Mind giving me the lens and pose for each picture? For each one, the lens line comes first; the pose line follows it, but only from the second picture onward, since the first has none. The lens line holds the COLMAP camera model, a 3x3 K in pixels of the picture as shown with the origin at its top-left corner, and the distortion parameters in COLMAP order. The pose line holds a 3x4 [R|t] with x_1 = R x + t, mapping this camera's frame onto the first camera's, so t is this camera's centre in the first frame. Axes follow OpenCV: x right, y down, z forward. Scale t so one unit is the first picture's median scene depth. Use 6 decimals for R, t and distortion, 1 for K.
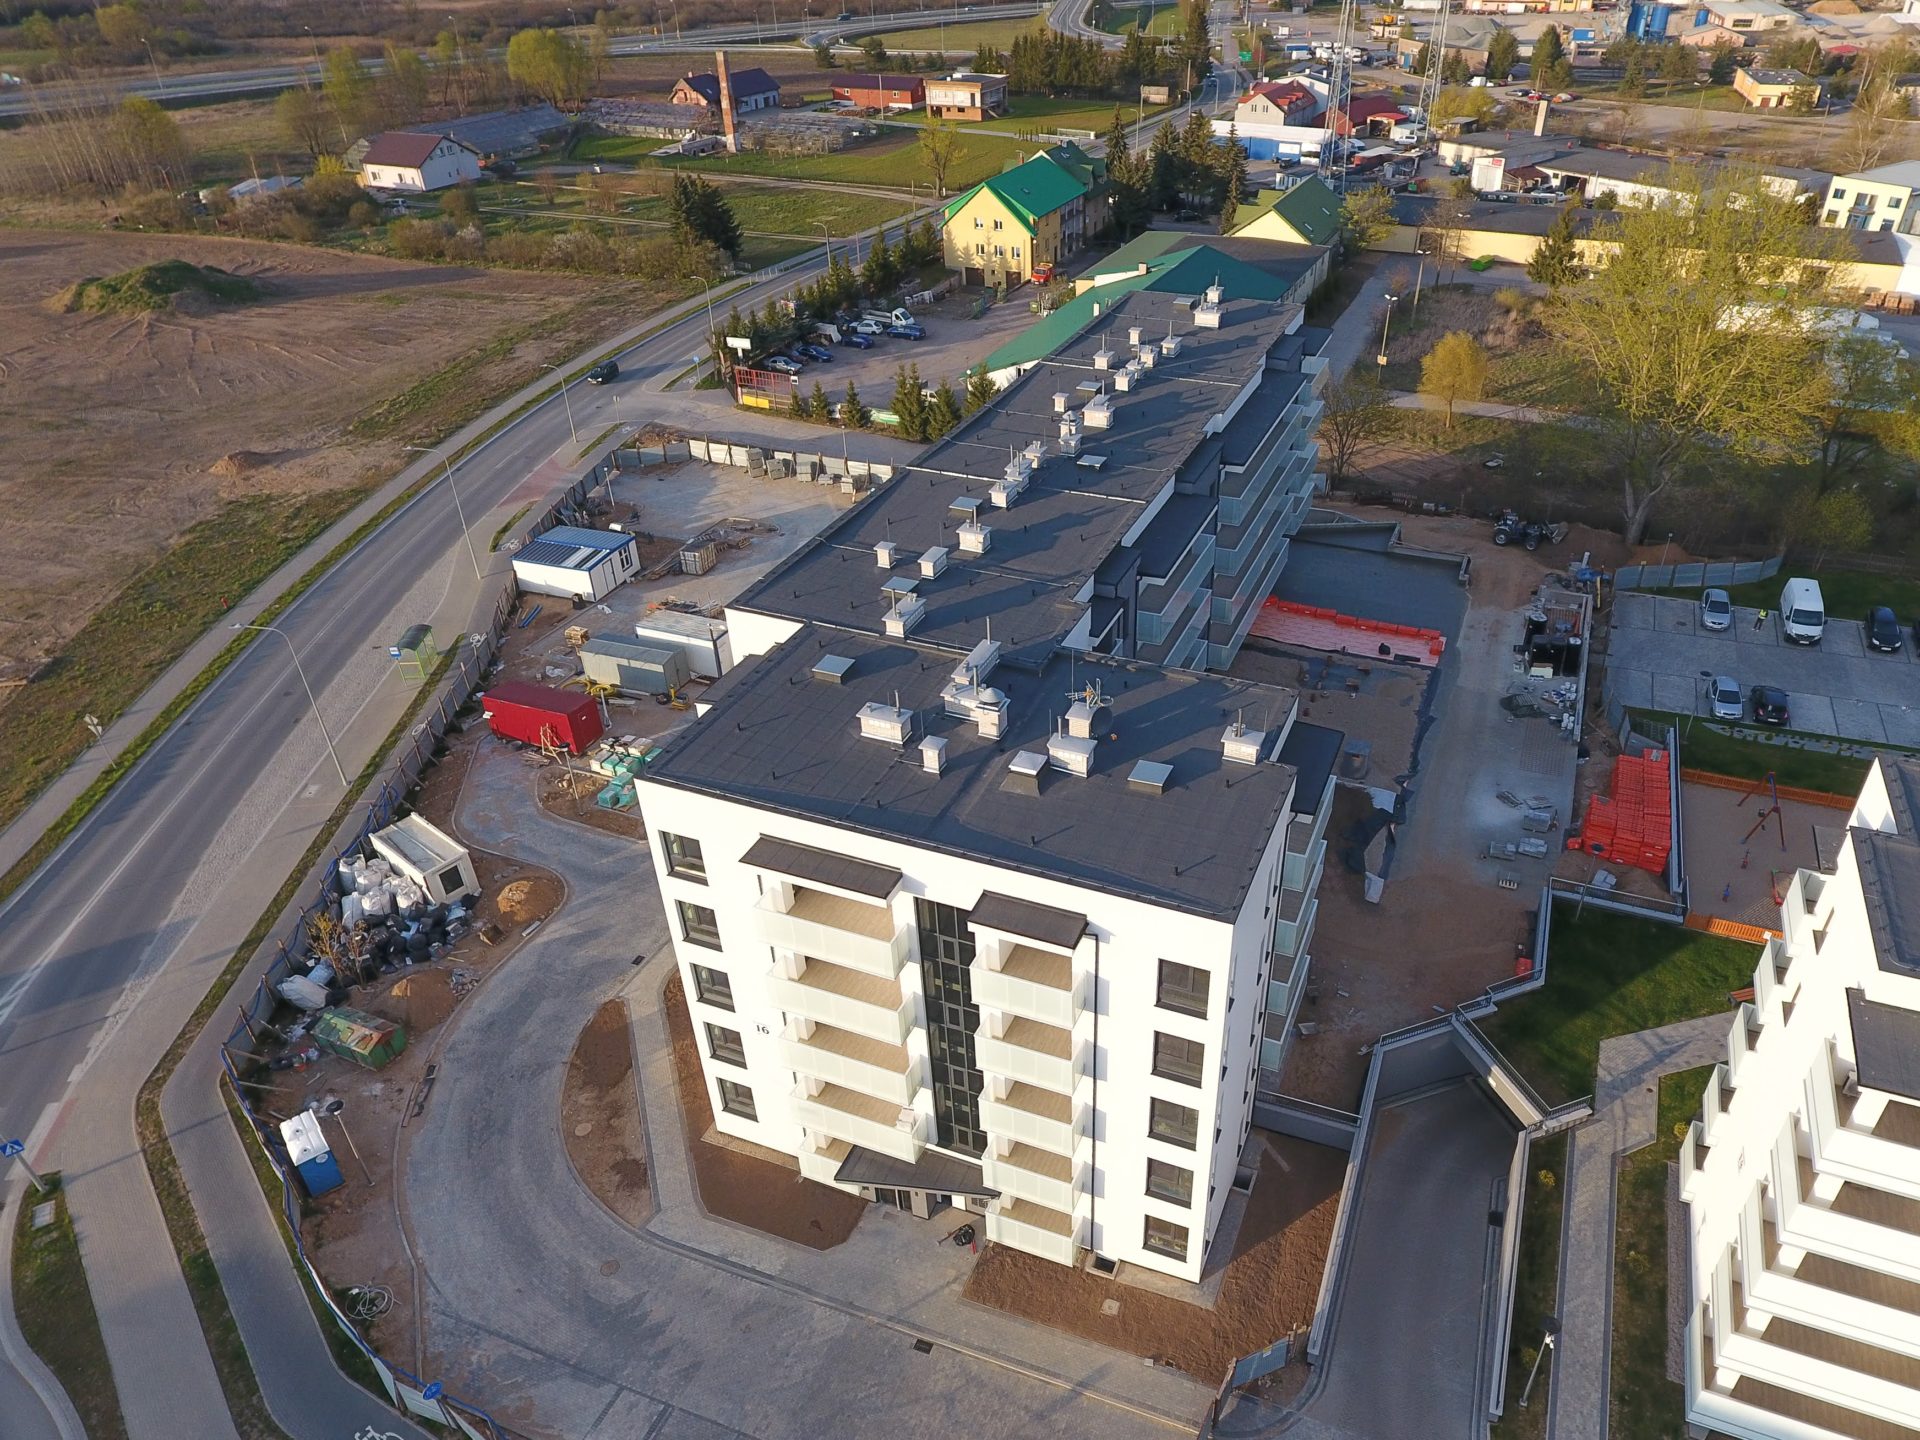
lens RADIAL K [[1265.8, 0, 1065.7], [0, 1265.8, 769.0], [0, 0, 1]] dist [0.000314, 0.002573]
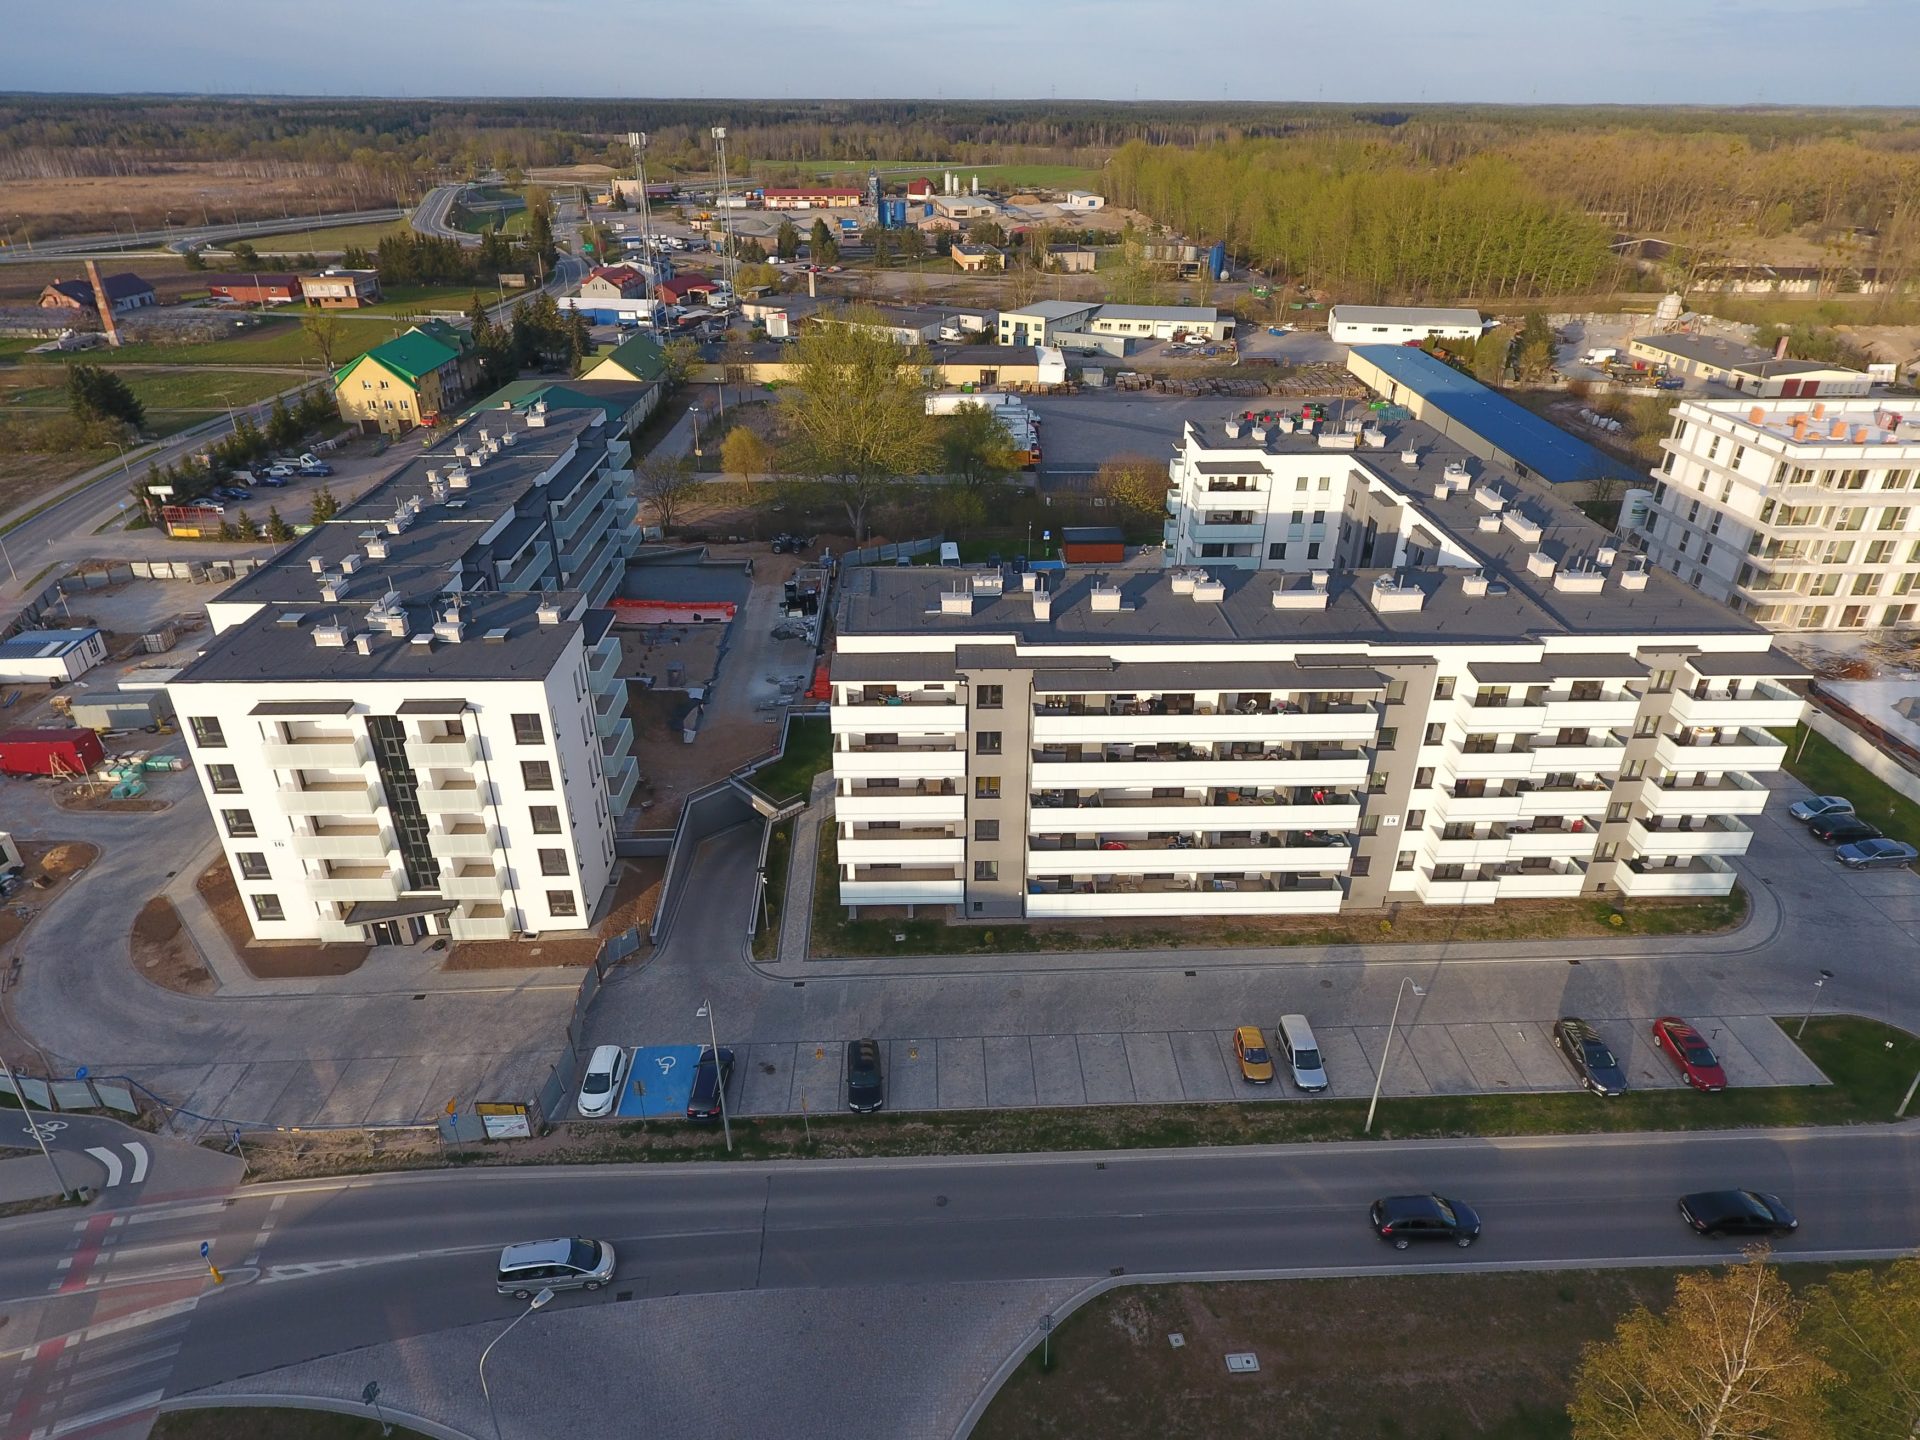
lens RADIAL K [[1157.8, 0, 960.0], [0, 1157.8, 720.0], [0, 0, 1]] dist [0.005968, -0.002240]
pose [[0.924247, -0.173462, 0.340115, 0.041326], [0.213241, 0.973468, -0.082996, 0.177122], [-0.316694, 0.149235, 0.936714, -0.328858]]
